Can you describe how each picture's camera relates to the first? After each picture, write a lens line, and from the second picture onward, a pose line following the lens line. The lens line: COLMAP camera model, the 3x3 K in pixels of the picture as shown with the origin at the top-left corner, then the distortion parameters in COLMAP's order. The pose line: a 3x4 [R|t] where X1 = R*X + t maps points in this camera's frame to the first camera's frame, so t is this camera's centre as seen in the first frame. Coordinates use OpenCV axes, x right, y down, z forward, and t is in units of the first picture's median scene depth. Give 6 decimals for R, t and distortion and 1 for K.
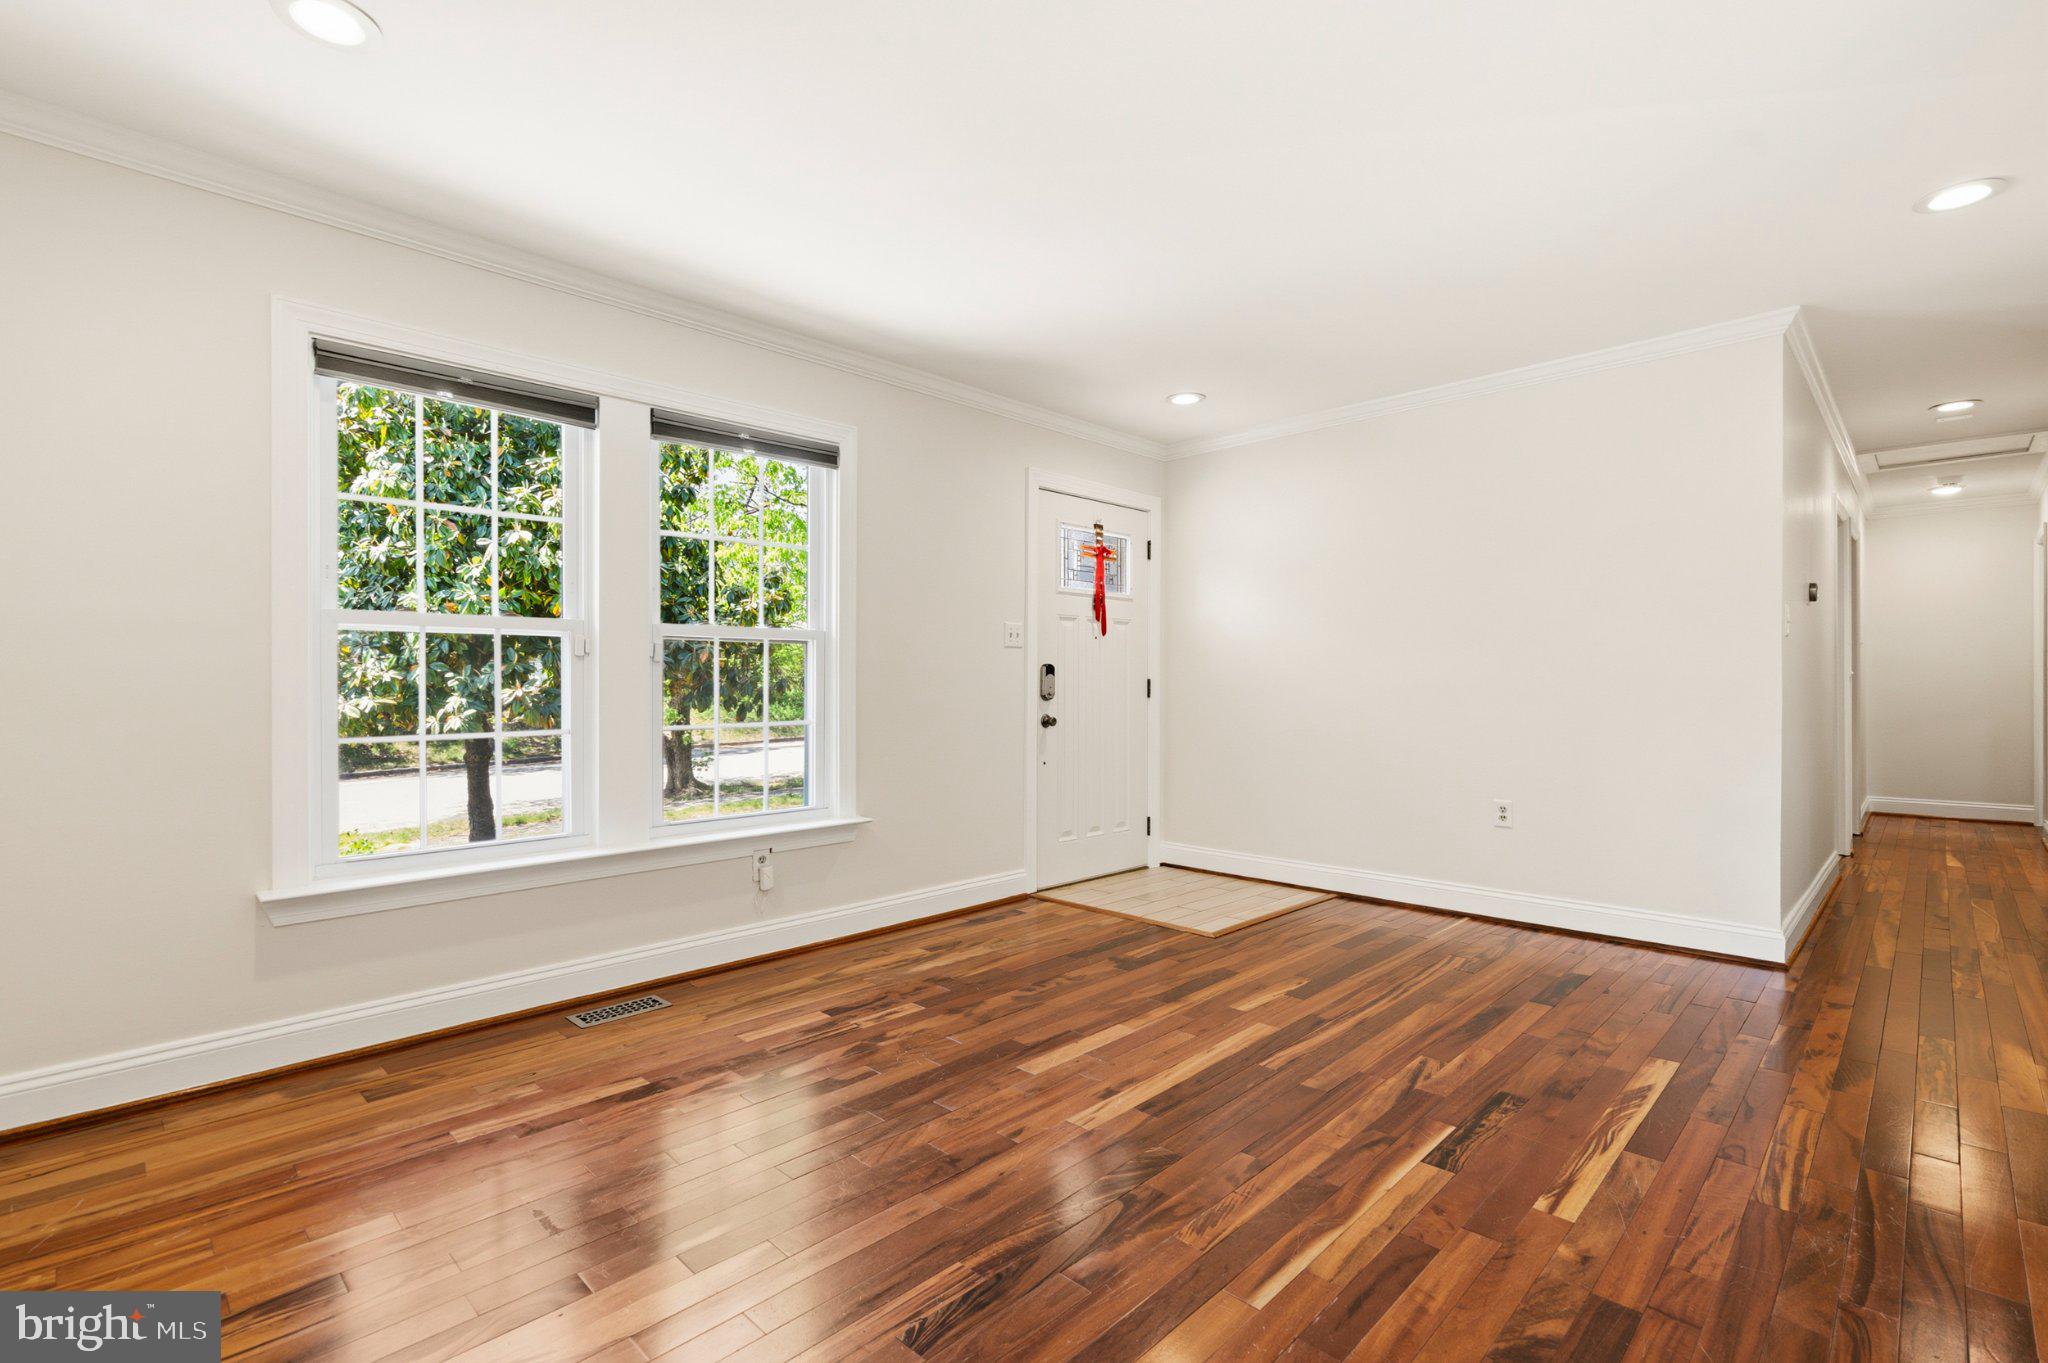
lens RADIAL K [[927.7, 0, 1012.1], [0, 927.7, 678.3], [0, 0, 1]] dist [-0.000578, 0.000579]
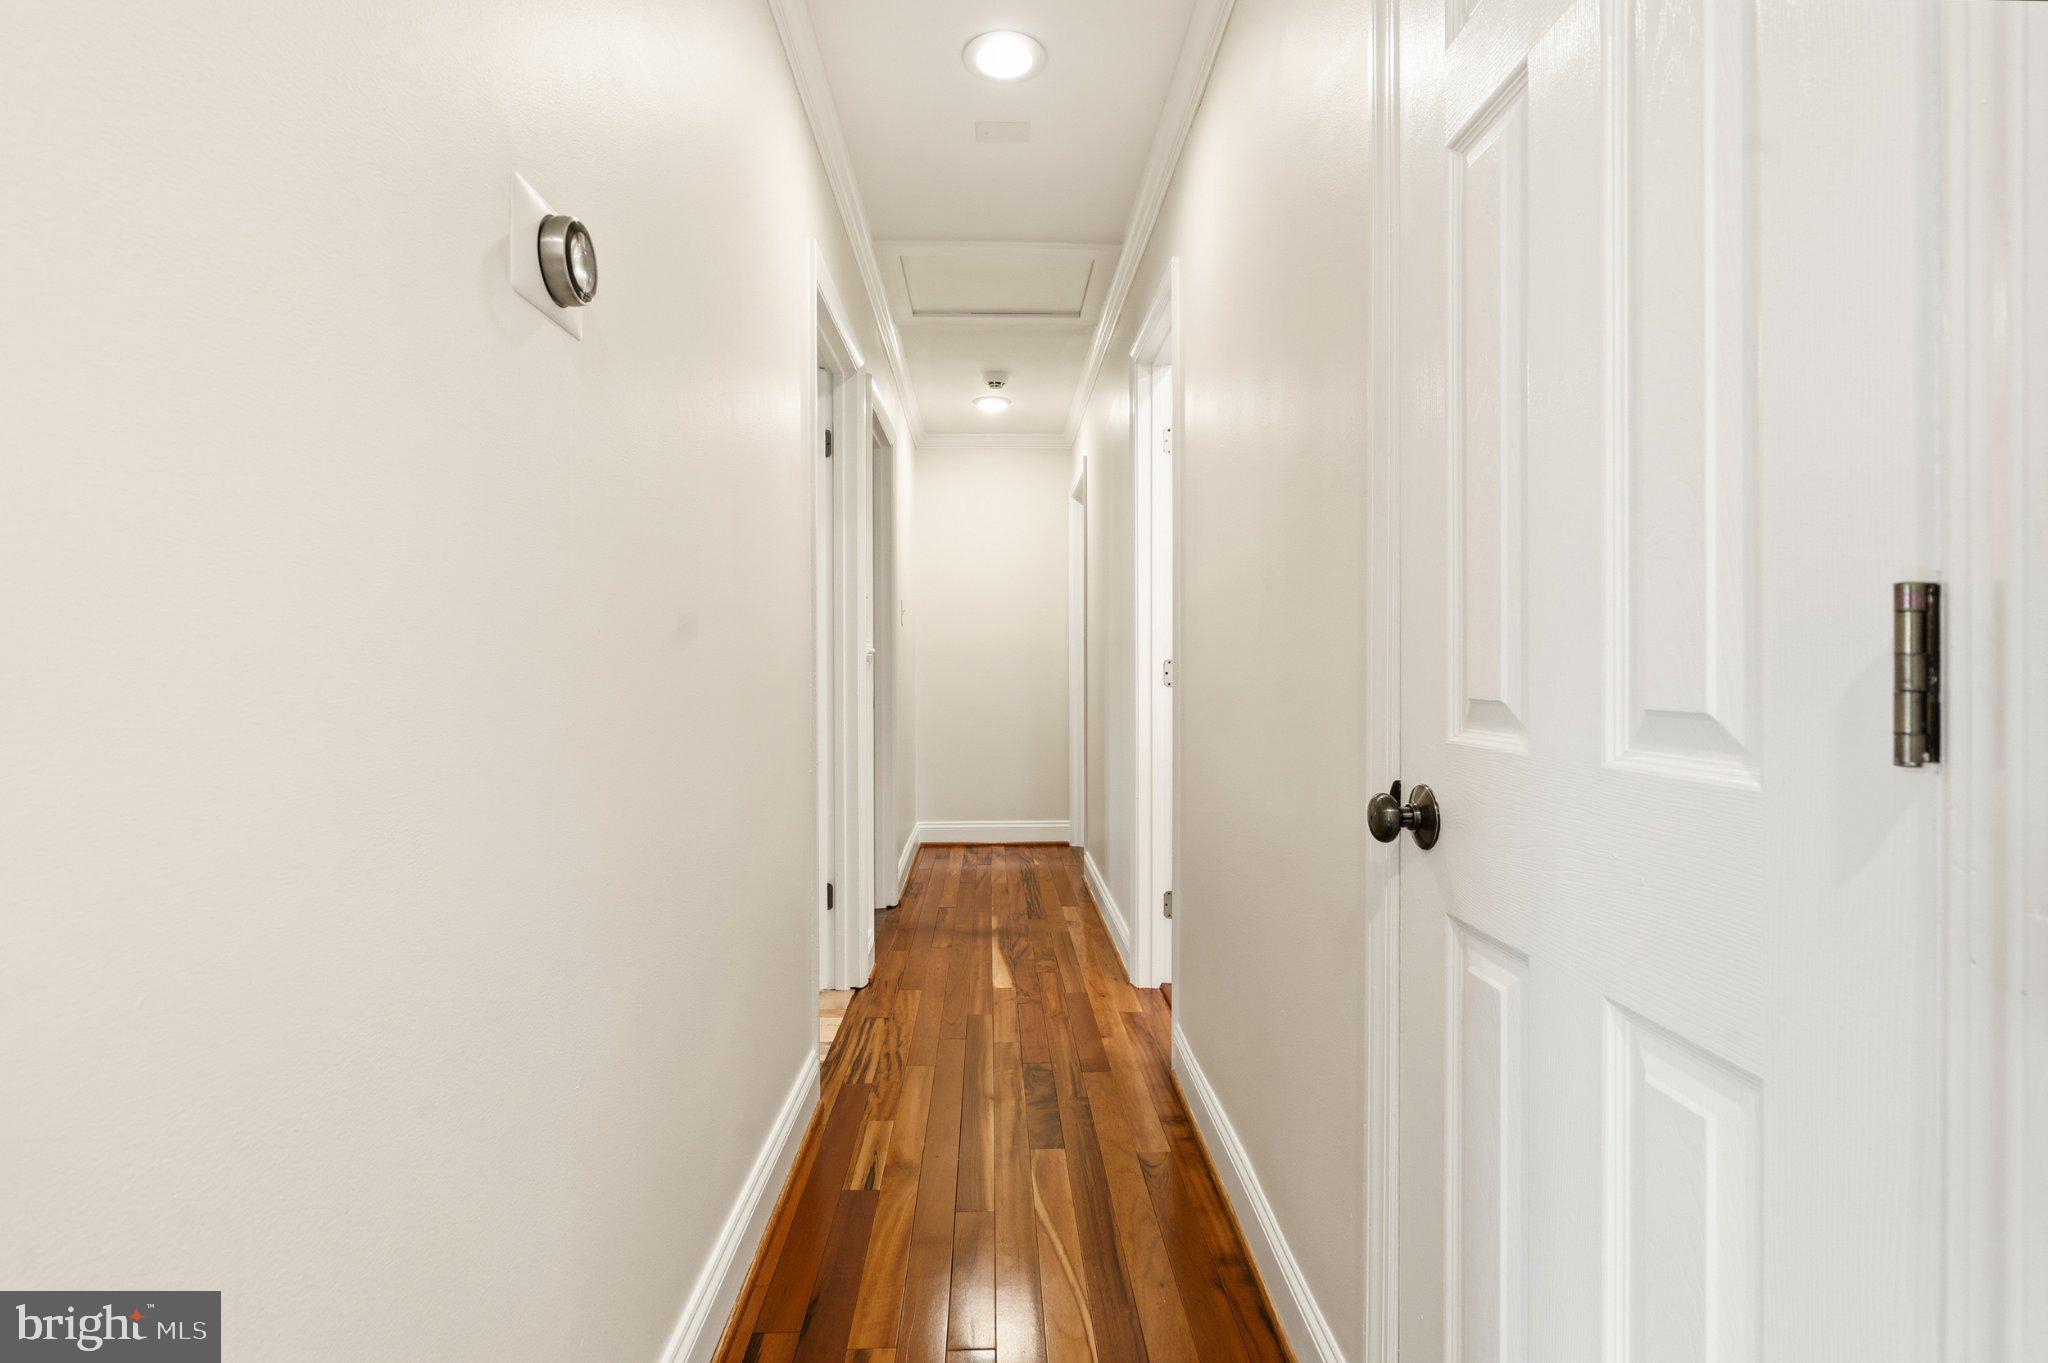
lens RADIAL K [[1094.0, 0, 1024.0], [0, 1094.0, 681.5], [0, 0, 1]] dist [0.000265, 0.000302]
pose [[0.685074, -0.010278, 0.728401, 1.010681], [-0.001870, 0.999872, 0.015867, 0.004472], [-0.728471, -0.012232, 0.684968, 0.999195]]
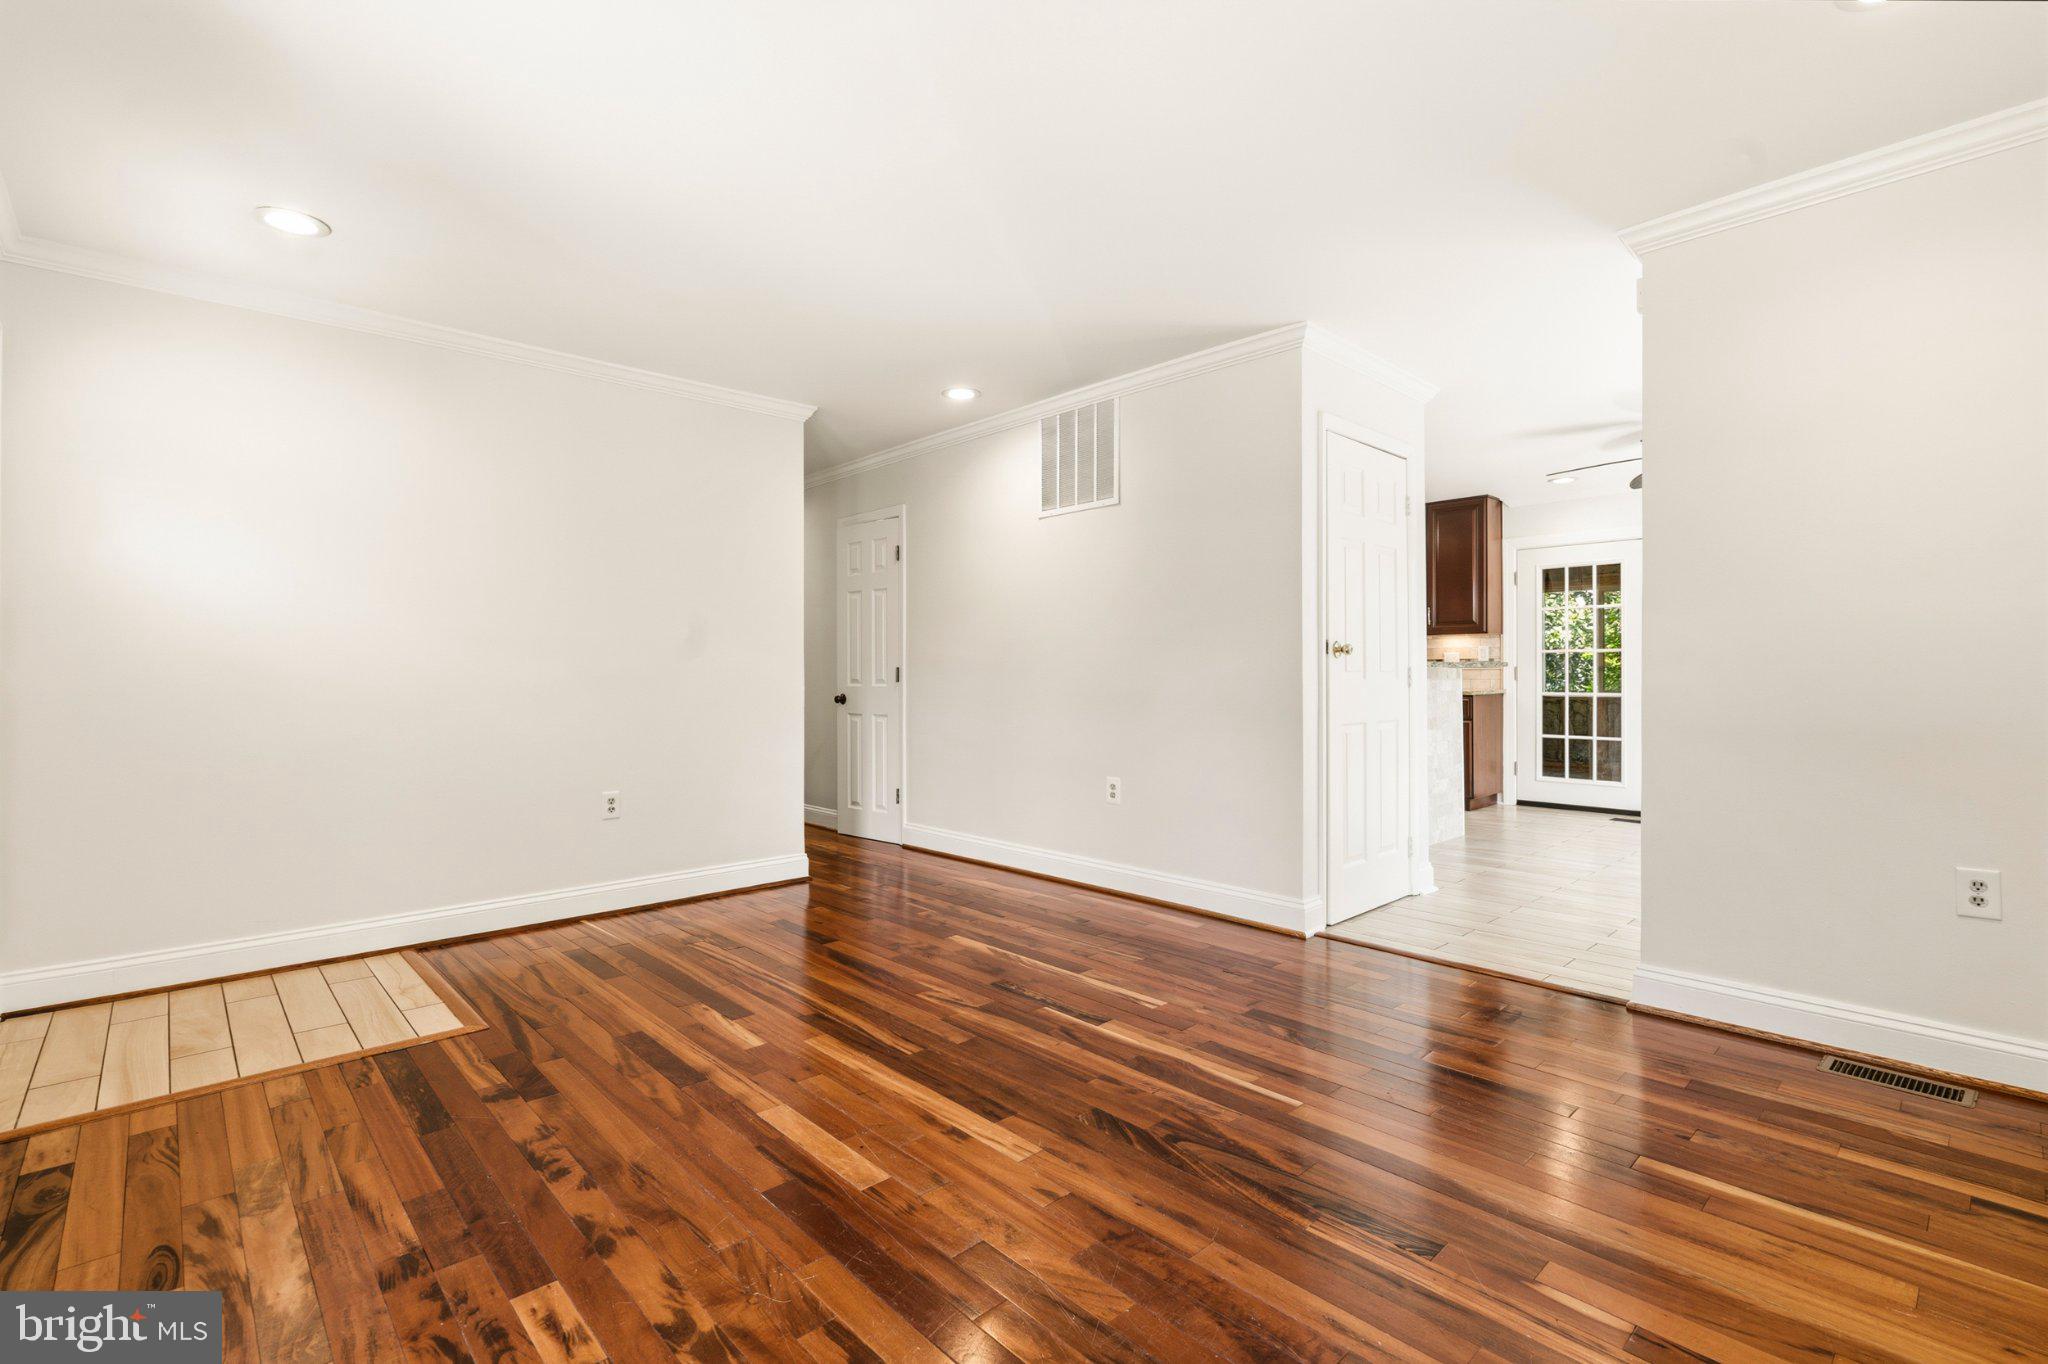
lens RADIAL K [[927.7, 0, 1012.1], [0, 927.7, 678.8], [0, 0, 1]] dist [-0.000578, 0.000579]
pose [[0.042416, -0.003855, 0.999093, -0.610292], [-0.003165, 0.999987, 0.003993, 0.004028], [-0.999095, -0.003332, 0.042403, 0.705941]]
